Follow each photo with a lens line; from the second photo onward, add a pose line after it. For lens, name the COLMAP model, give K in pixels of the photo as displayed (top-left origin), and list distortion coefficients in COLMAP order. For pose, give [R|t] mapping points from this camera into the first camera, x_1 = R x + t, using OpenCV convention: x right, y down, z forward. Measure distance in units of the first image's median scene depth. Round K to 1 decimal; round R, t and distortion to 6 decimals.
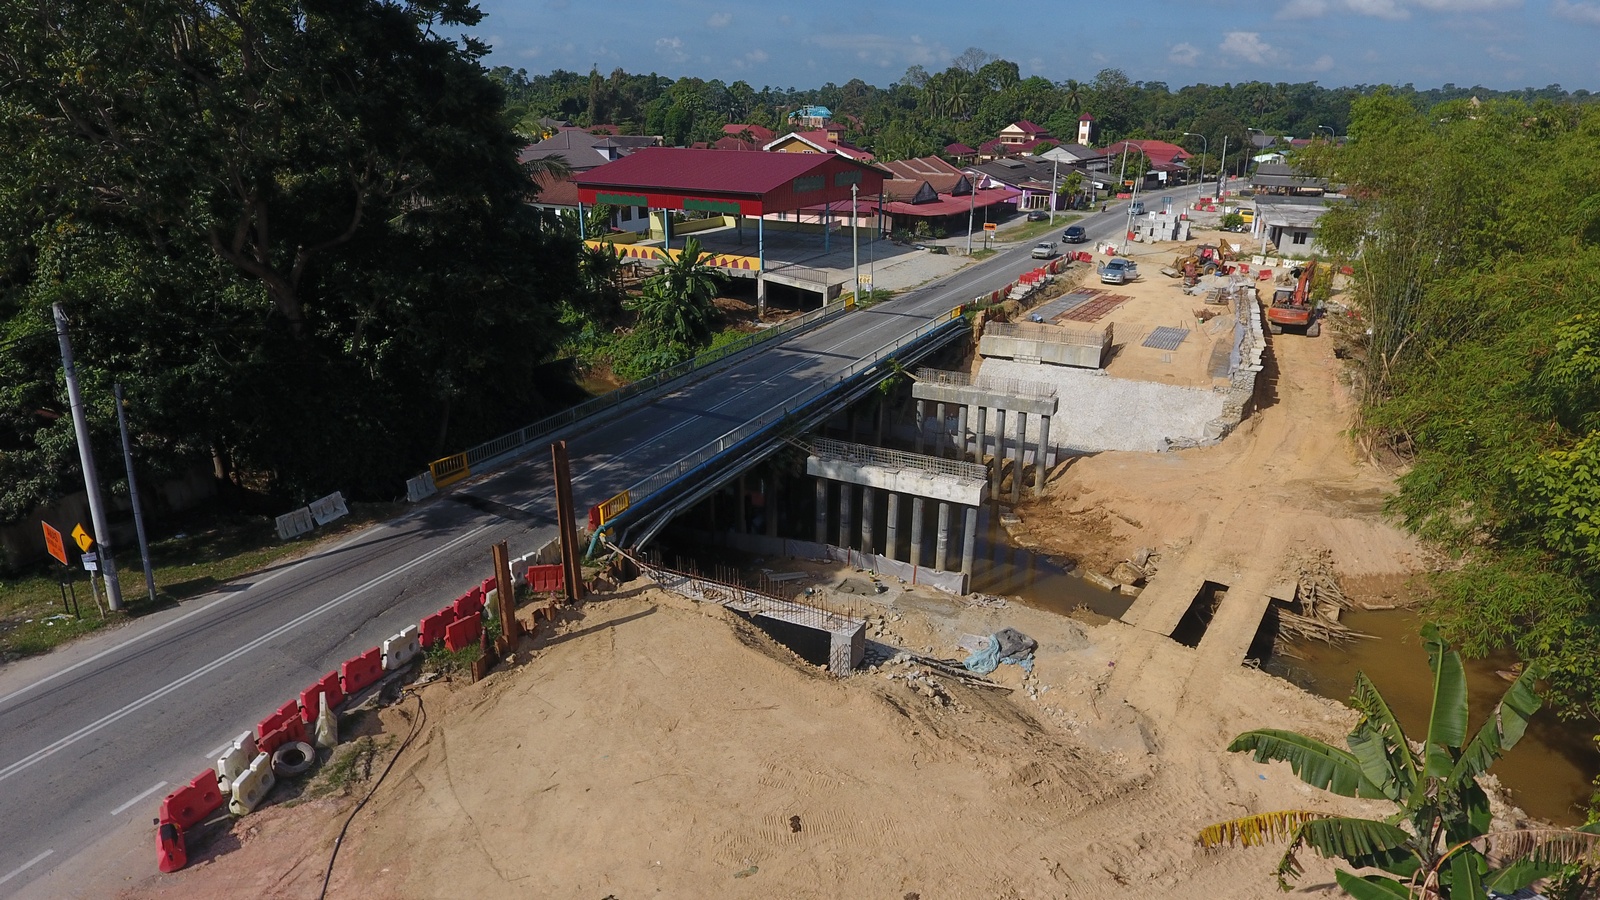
lens RADIAL K [[888.2, 0, 800.0], [0, 888.2, 450.0], [0, 0, 1]] dist [-0.000077, 0.000177]
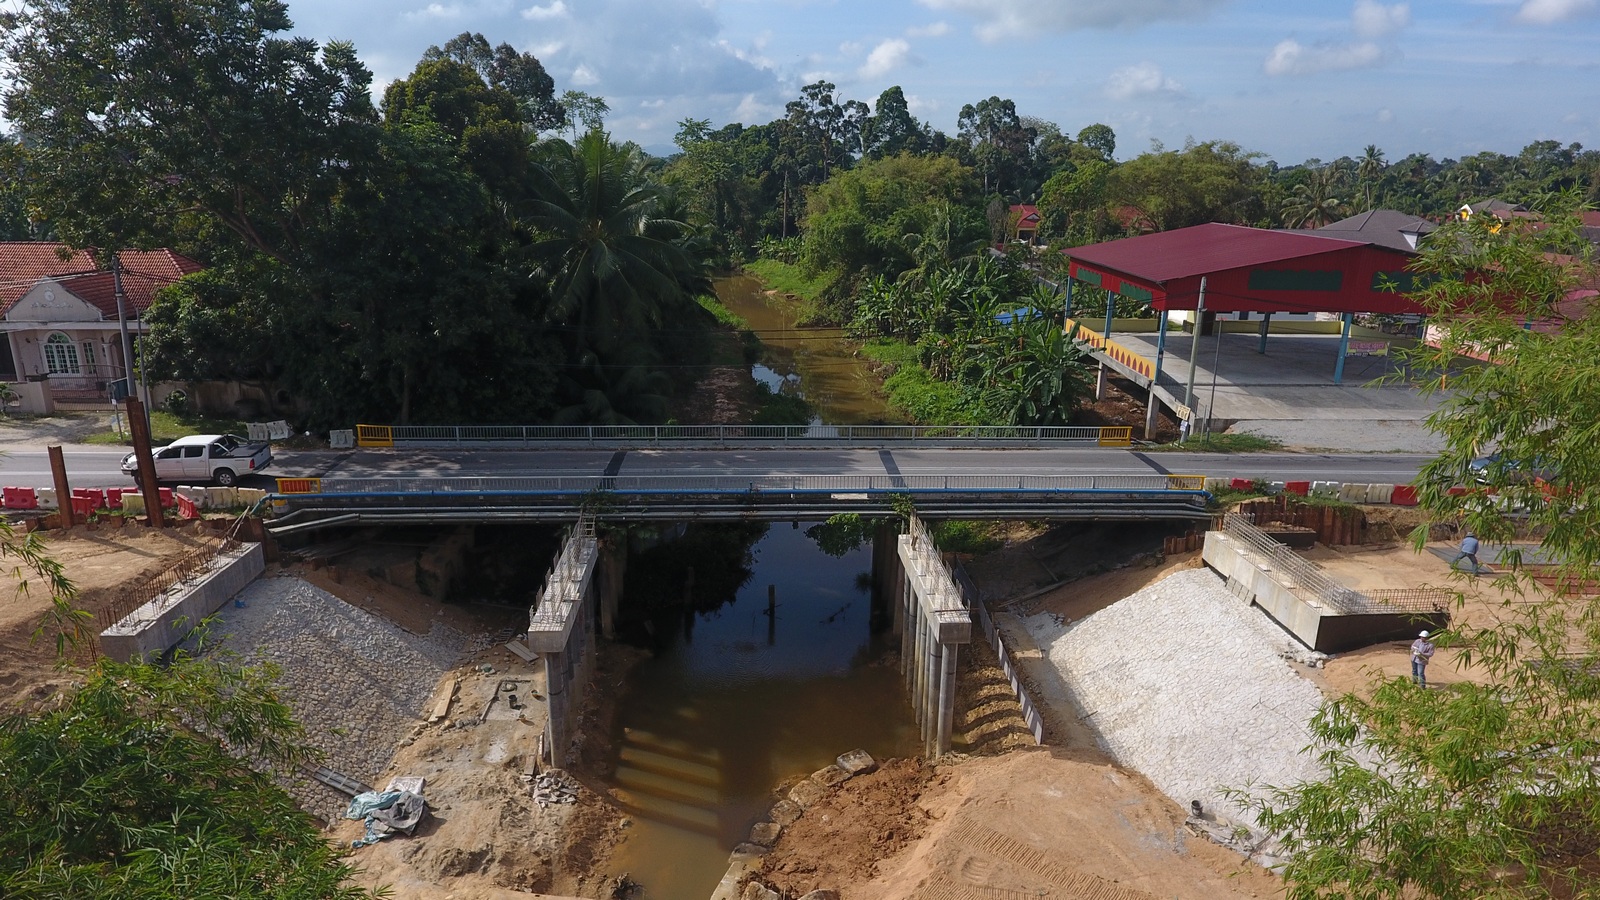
lens RADIAL K [[888.2, 0, 800.0], [0, 888.2, 450.0], [0, 0, 1]] dist [-0.000077, 0.000177]
pose [[0.518382, 0.242631, -0.820006, 0.667848], [-0.310814, 0.946782, 0.083656, -0.177057], [0.796665, 0.211504, 0.566208, 0.531675]]
